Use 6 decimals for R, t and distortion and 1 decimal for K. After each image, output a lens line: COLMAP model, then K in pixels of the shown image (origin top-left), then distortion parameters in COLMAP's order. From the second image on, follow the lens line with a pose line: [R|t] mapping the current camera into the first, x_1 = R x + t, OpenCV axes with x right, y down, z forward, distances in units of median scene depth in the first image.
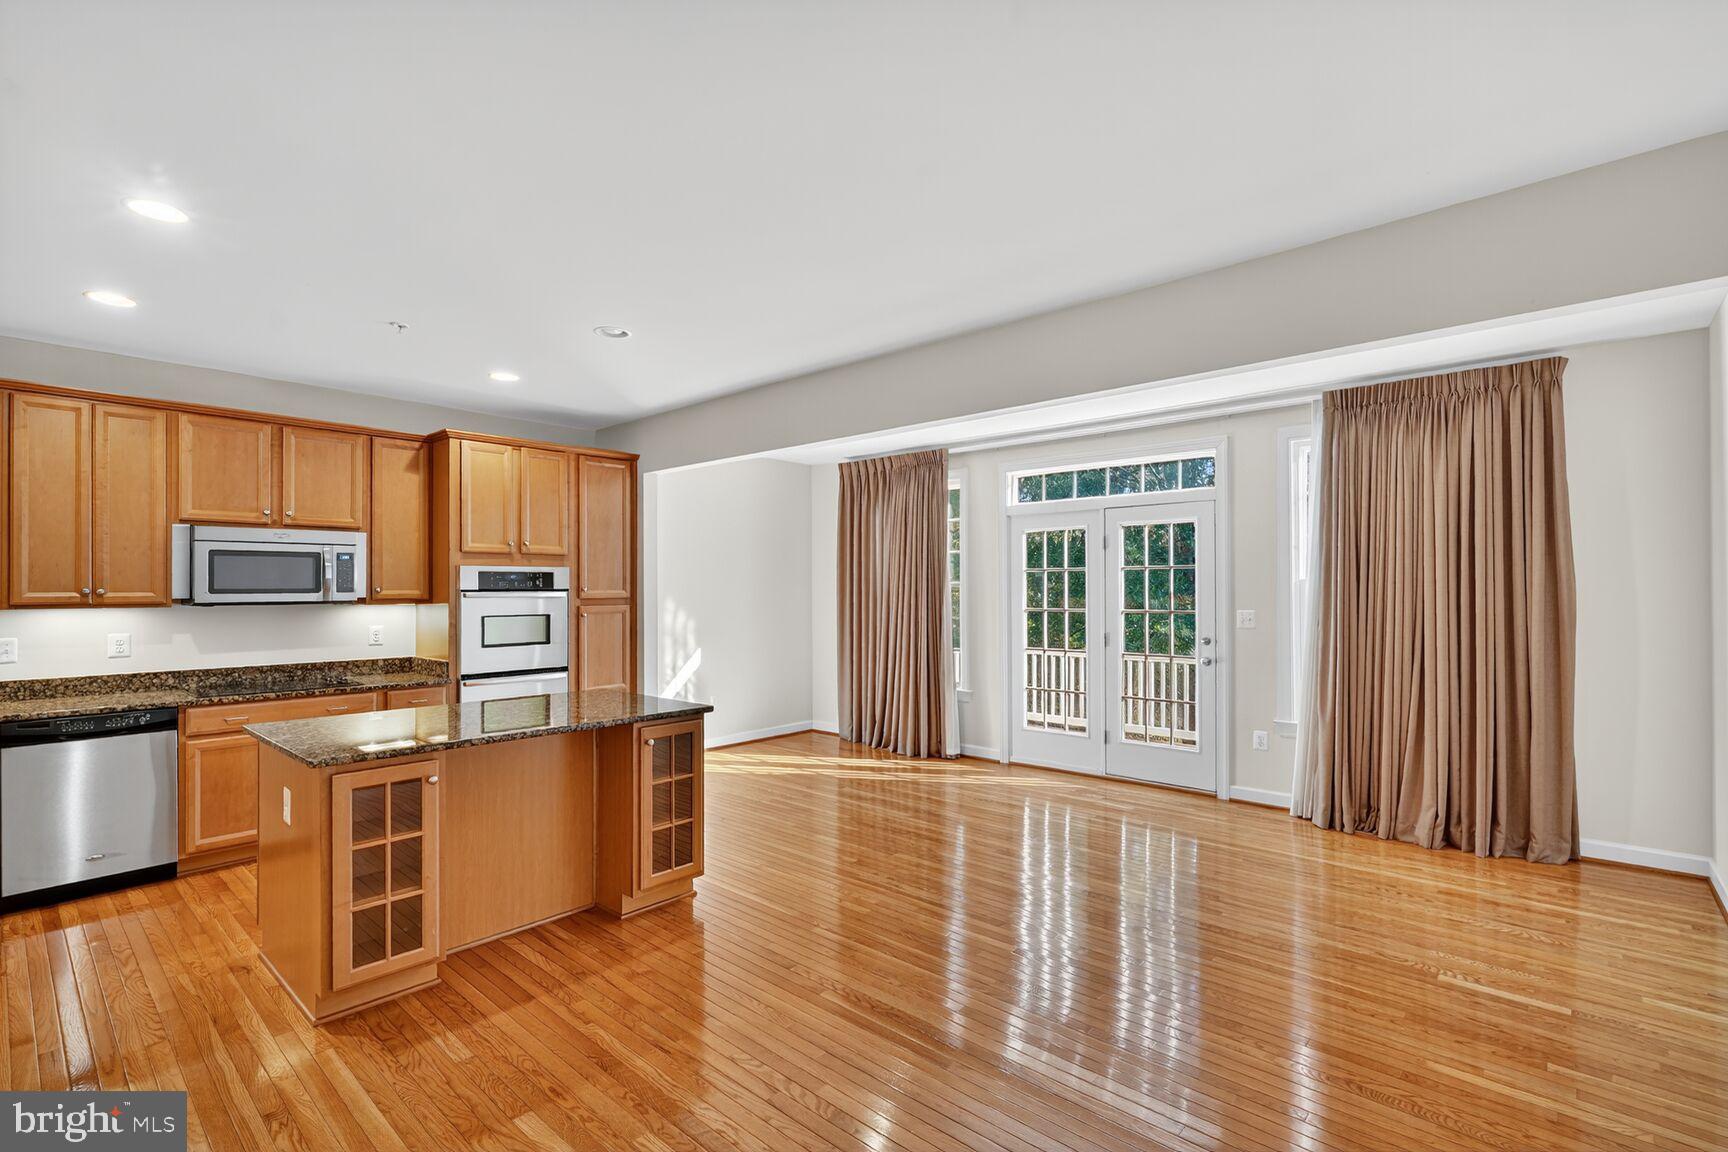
lens RADIAL K [[799.3, 0, 870.1], [0, 799.3, 576.7], [0, 0, 1]] dist [0.000966, 0.000324]
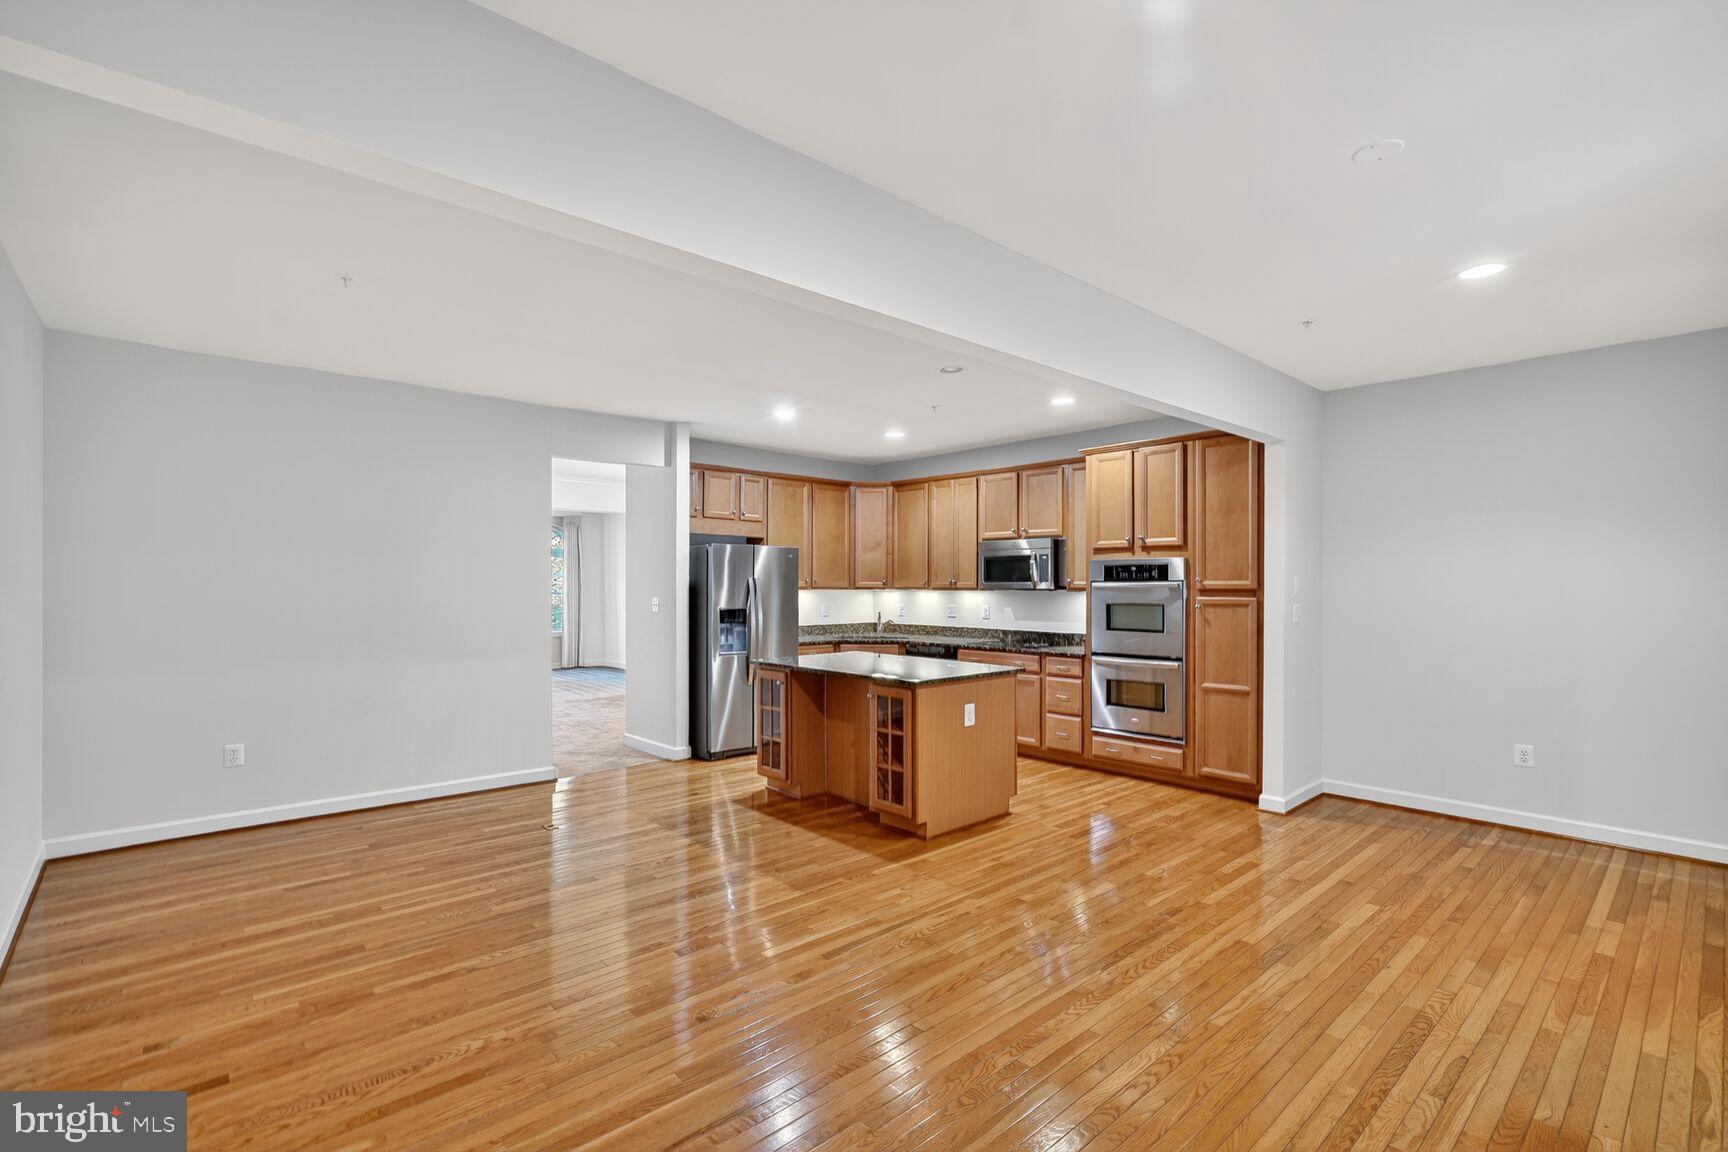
lens RADIAL K [[799.3, 0, 860.6], [0, 799.3, 588.4], [0, 0, 1]] dist [0.000966, 0.000324]
pose [[-0.103785, 0.006626, -0.994578, 0.743438], [0.012256, 0.999910, 0.005383, 0.018636], [0.994524, -0.011631, -0.103857, 0.808202]]
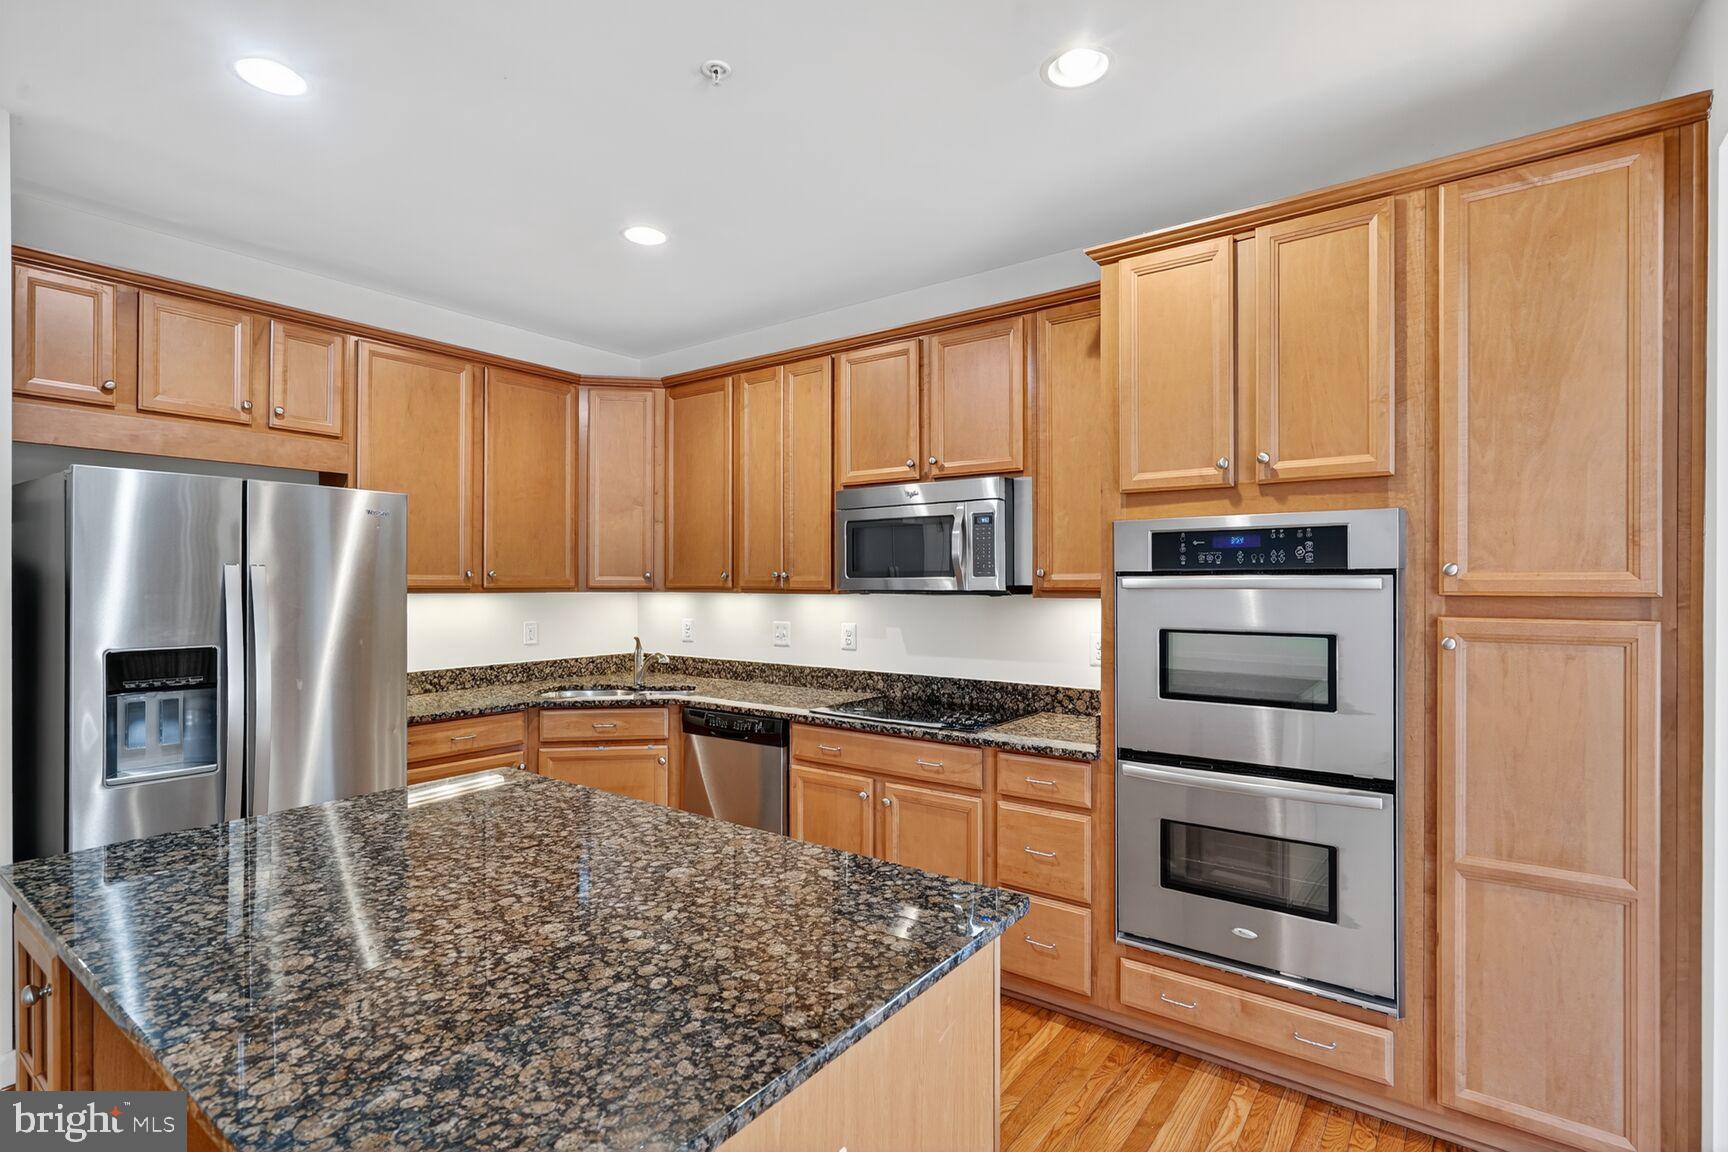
lens RADIAL K [[799.3, 0, 879.2], [0, 799.3, 579.2], [0, 0, 1]] dist [0.000966, 0.000324]
pose [[0.114157, -0.001687, -0.993461, -0.048794], [0.011488, 0.999934, -0.000378, 0.020603], [0.993396, -0.011370, 0.114169, 0.829776]]
